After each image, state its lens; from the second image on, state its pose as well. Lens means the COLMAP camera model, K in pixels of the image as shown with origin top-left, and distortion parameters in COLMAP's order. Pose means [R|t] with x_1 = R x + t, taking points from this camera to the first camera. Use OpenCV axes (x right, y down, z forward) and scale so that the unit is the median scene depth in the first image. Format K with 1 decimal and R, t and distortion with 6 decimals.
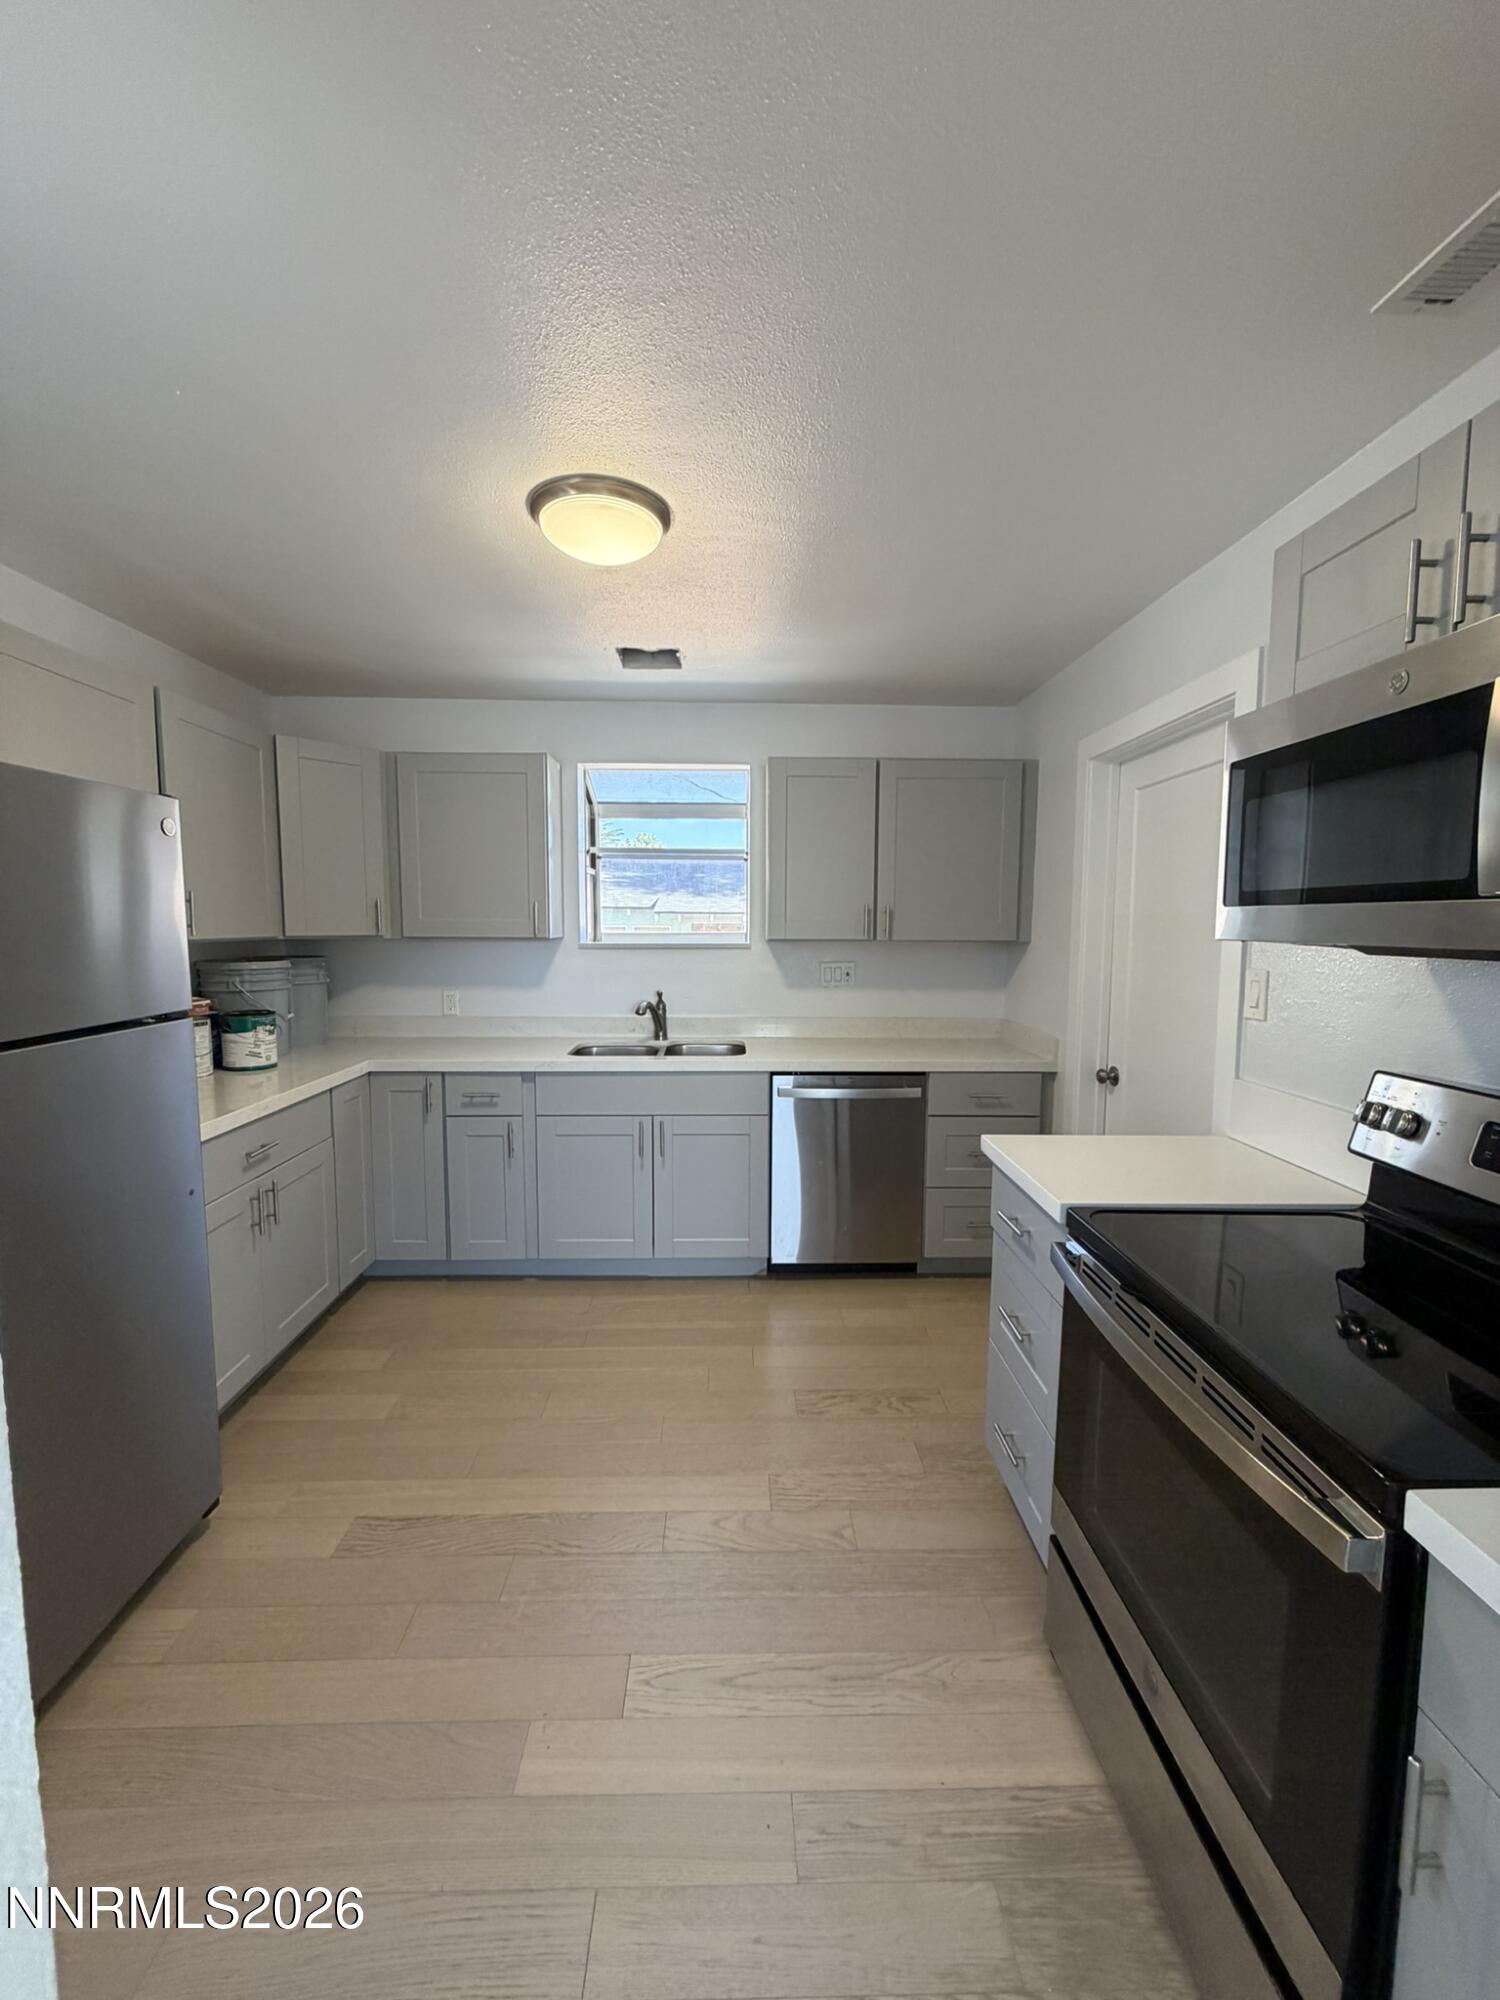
lens RADIAL K [[803.8, 0, 750.0], [0, 803.8, 1000.0], [0, 0, 1]] dist [0.008176, -0.000360]
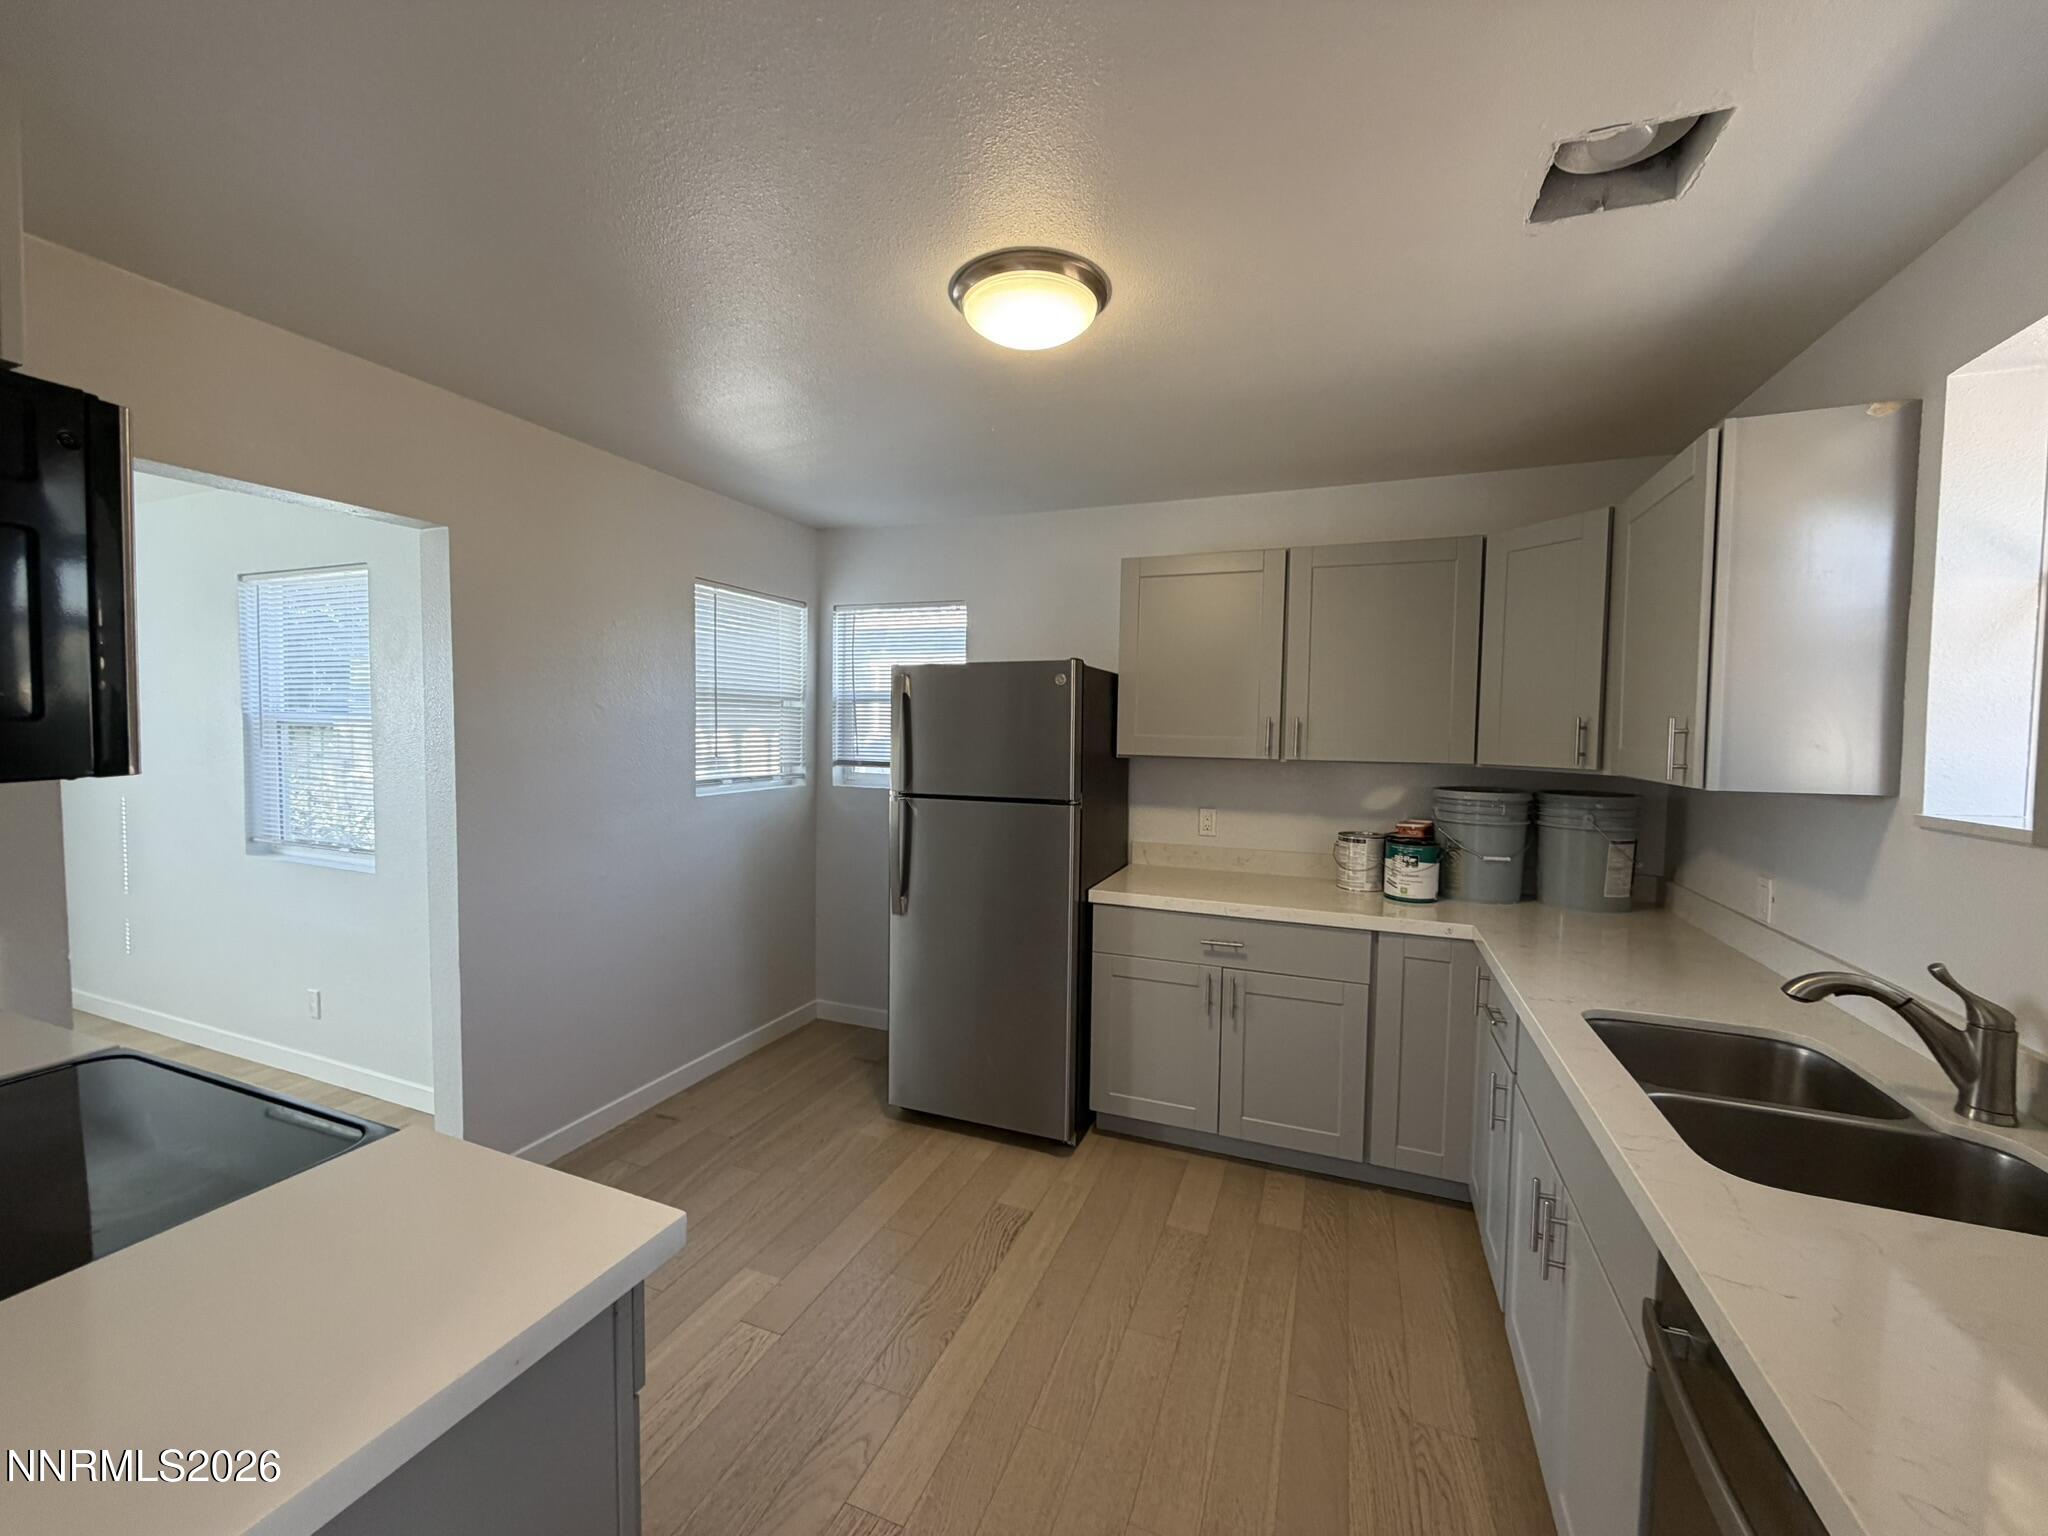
lens RADIAL K [[815.5, 0, 1018.1], [0, 815.5, 770.6], [0, 0, 1]] dist [-0.000302, -0.000024]
pose [[-0.404333, 0.036830, -0.913870, 0.416797], [-0.103442, 0.990936, 0.085702, -0.094917], [0.908743, 0.129185, -0.396858, 0.880377]]
